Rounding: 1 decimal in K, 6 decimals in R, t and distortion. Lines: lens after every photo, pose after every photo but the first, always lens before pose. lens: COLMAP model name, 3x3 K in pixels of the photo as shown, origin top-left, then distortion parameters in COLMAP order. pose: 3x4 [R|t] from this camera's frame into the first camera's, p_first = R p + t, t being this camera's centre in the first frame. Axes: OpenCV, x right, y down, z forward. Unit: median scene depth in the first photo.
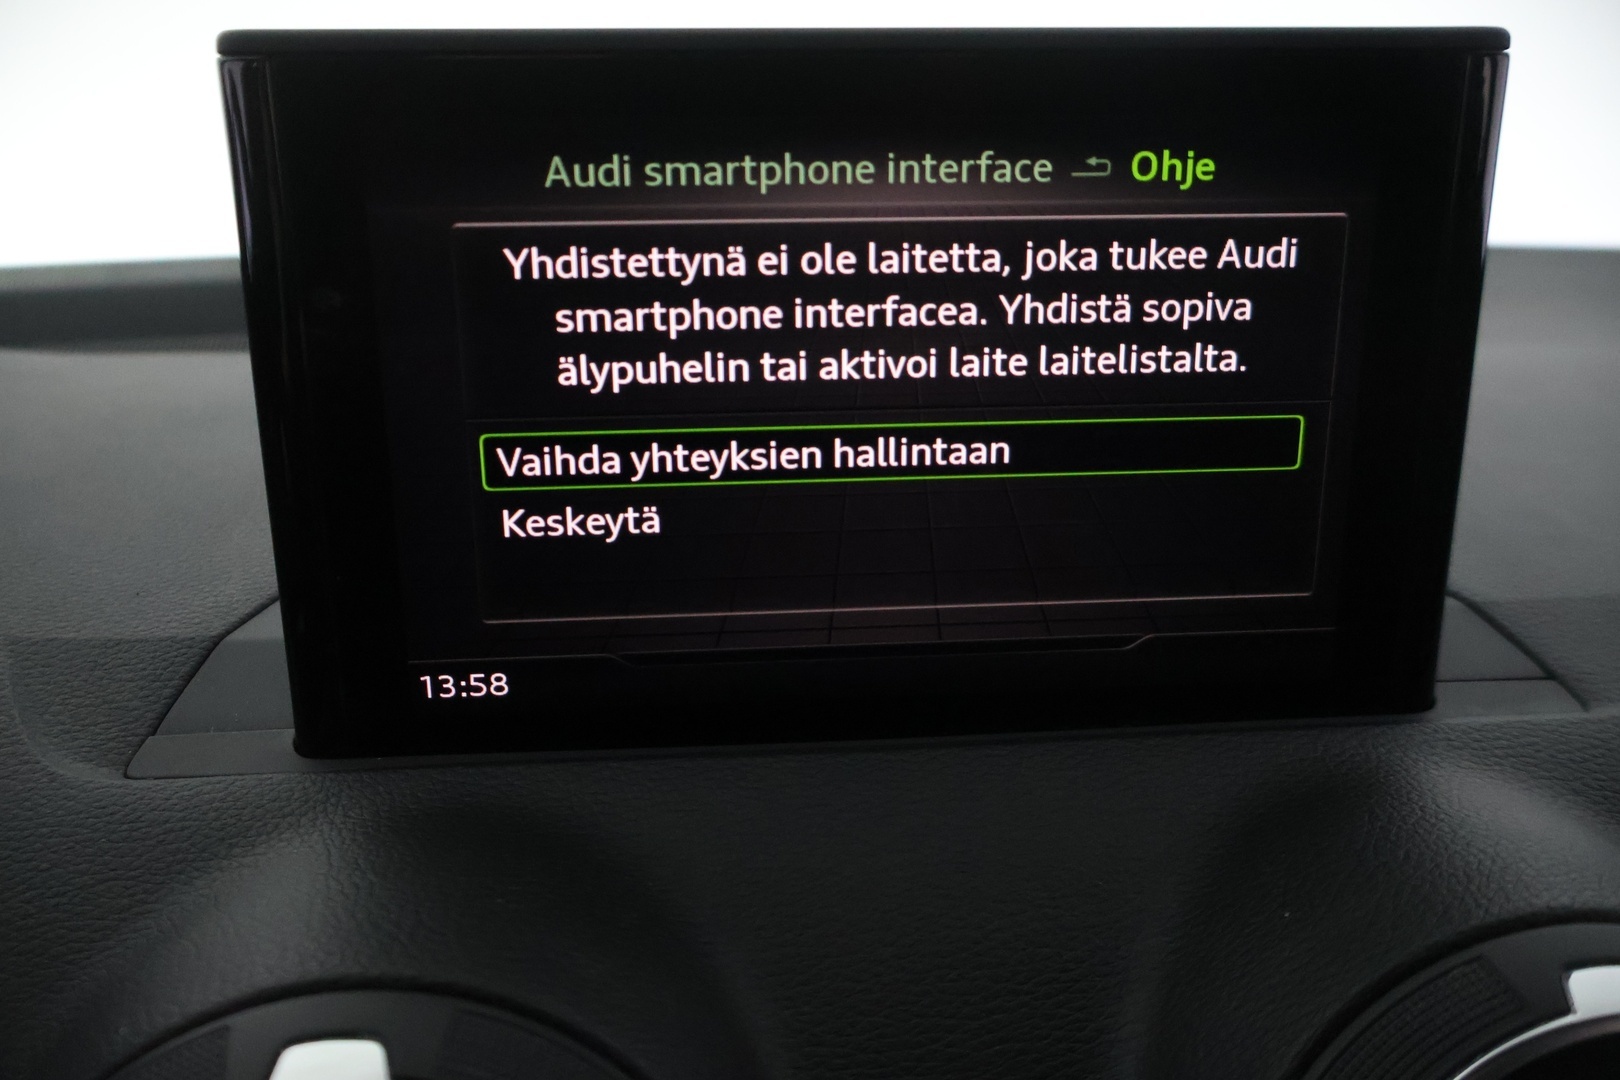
lens RADIAL K [[1339.4, 0, 817.4], [0, 1339.4, 554.8], [0, 0, 1]] dist [-0.024683, 0.014231]
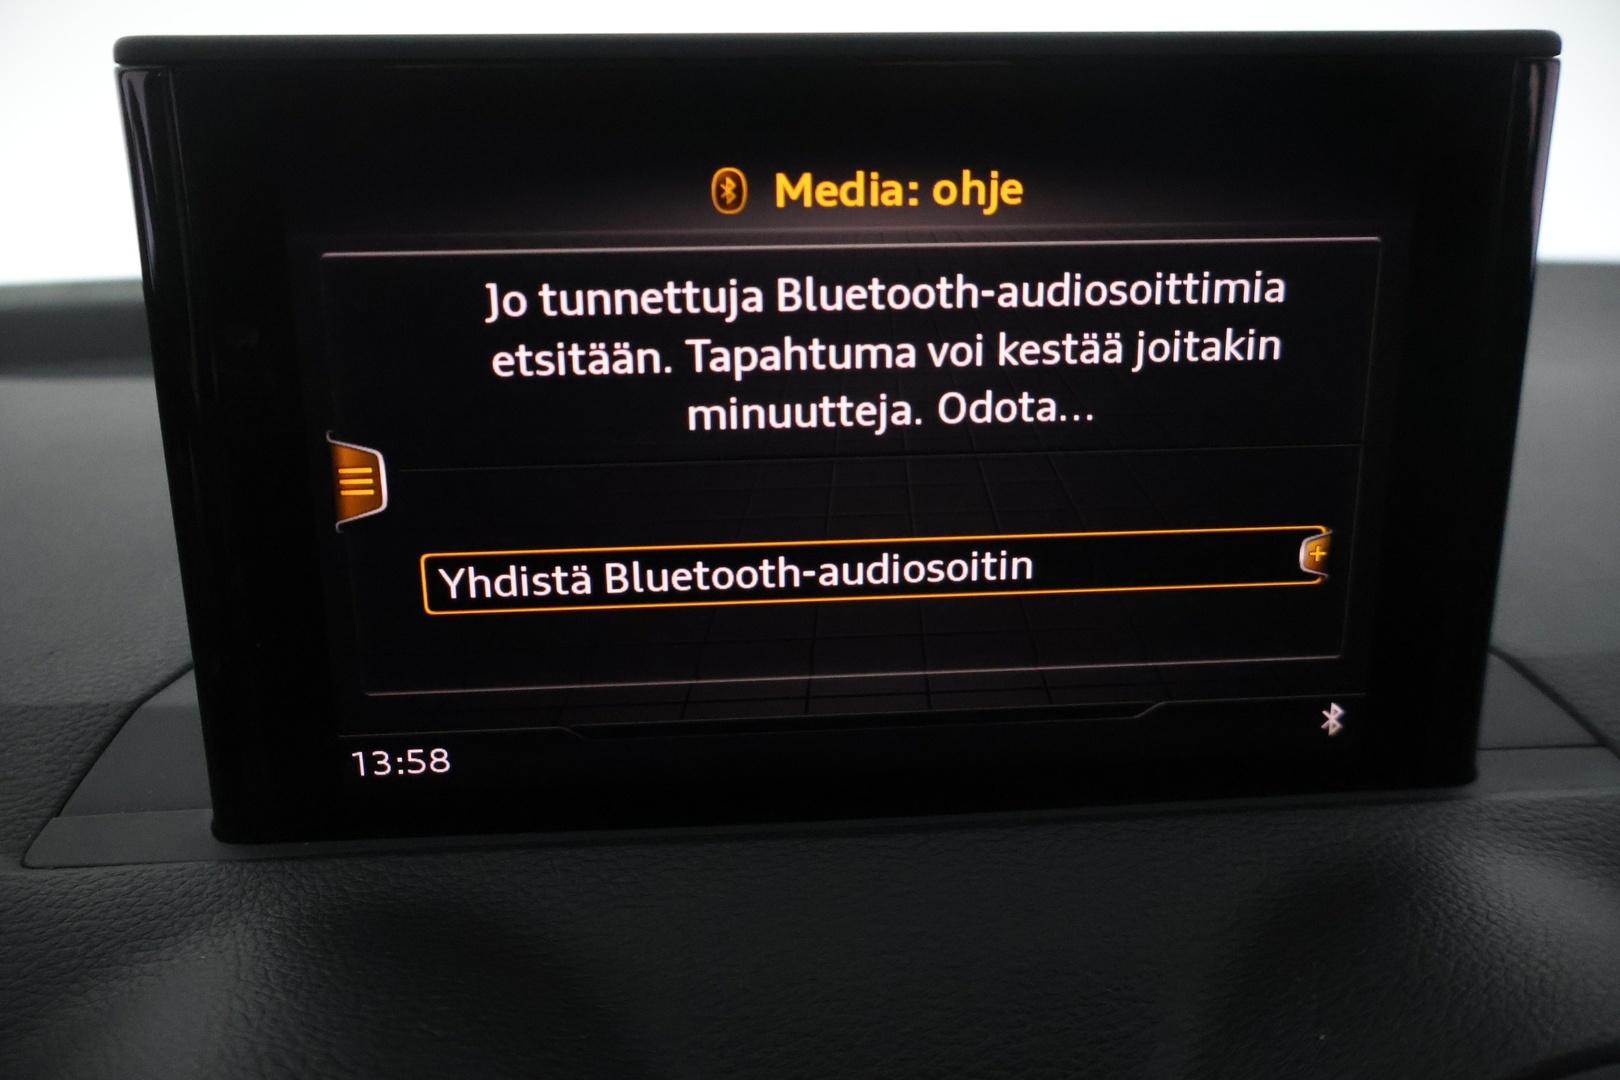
lens RADIAL K [[1339.4, 0, 817.4], [0, 1339.4, 547.5], [0, 0, 1]] dist [-0.024683, 0.014231]
pose [[0.999999, -0.001477, -0.000136, 0.017011], [0.001476, 0.999949, -0.010007, -0.037996], [0.000151, 0.010006, 0.999950, 0.101456]]
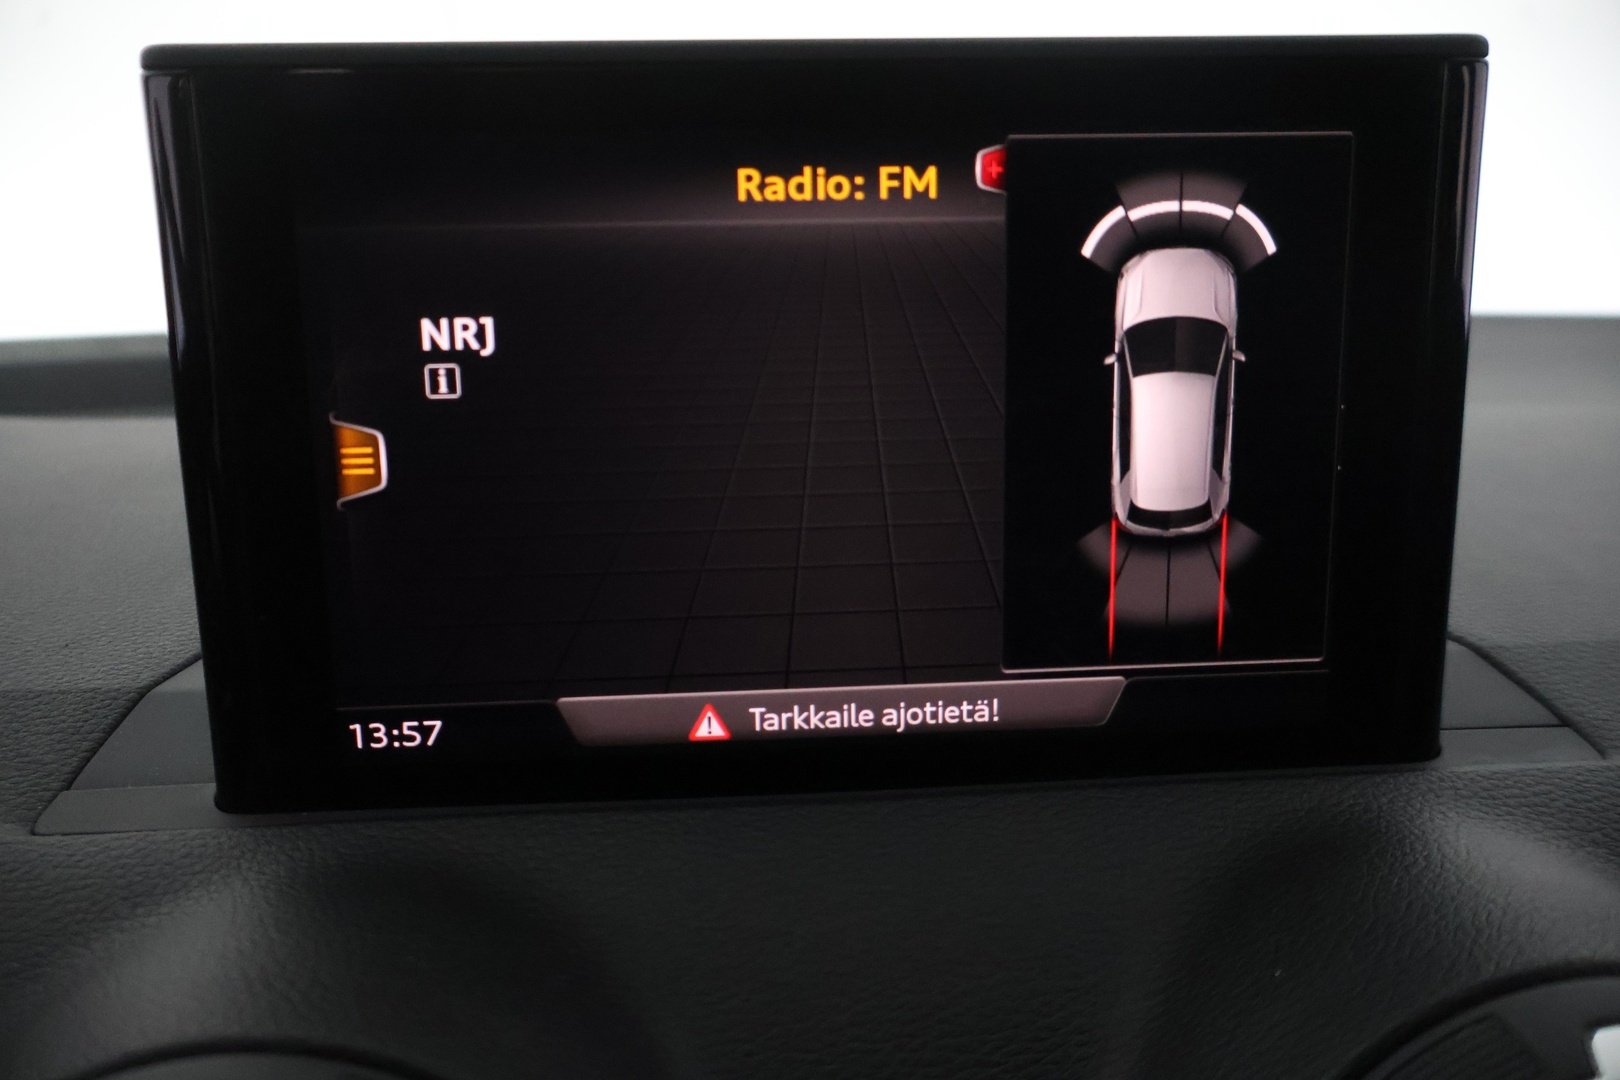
lens RADIAL K [[1339.4, 0, 822.4], [0, 1339.4, 553.7], [0, 0, 1]] dist [-0.024683, 0.014231]
pose [[0.999915, -0.006791, -0.011092, 0.046592], [0.005945, 0.997194, -0.074626, 0.044002], [0.011568, 0.074554, 0.997150, 0.061548]]
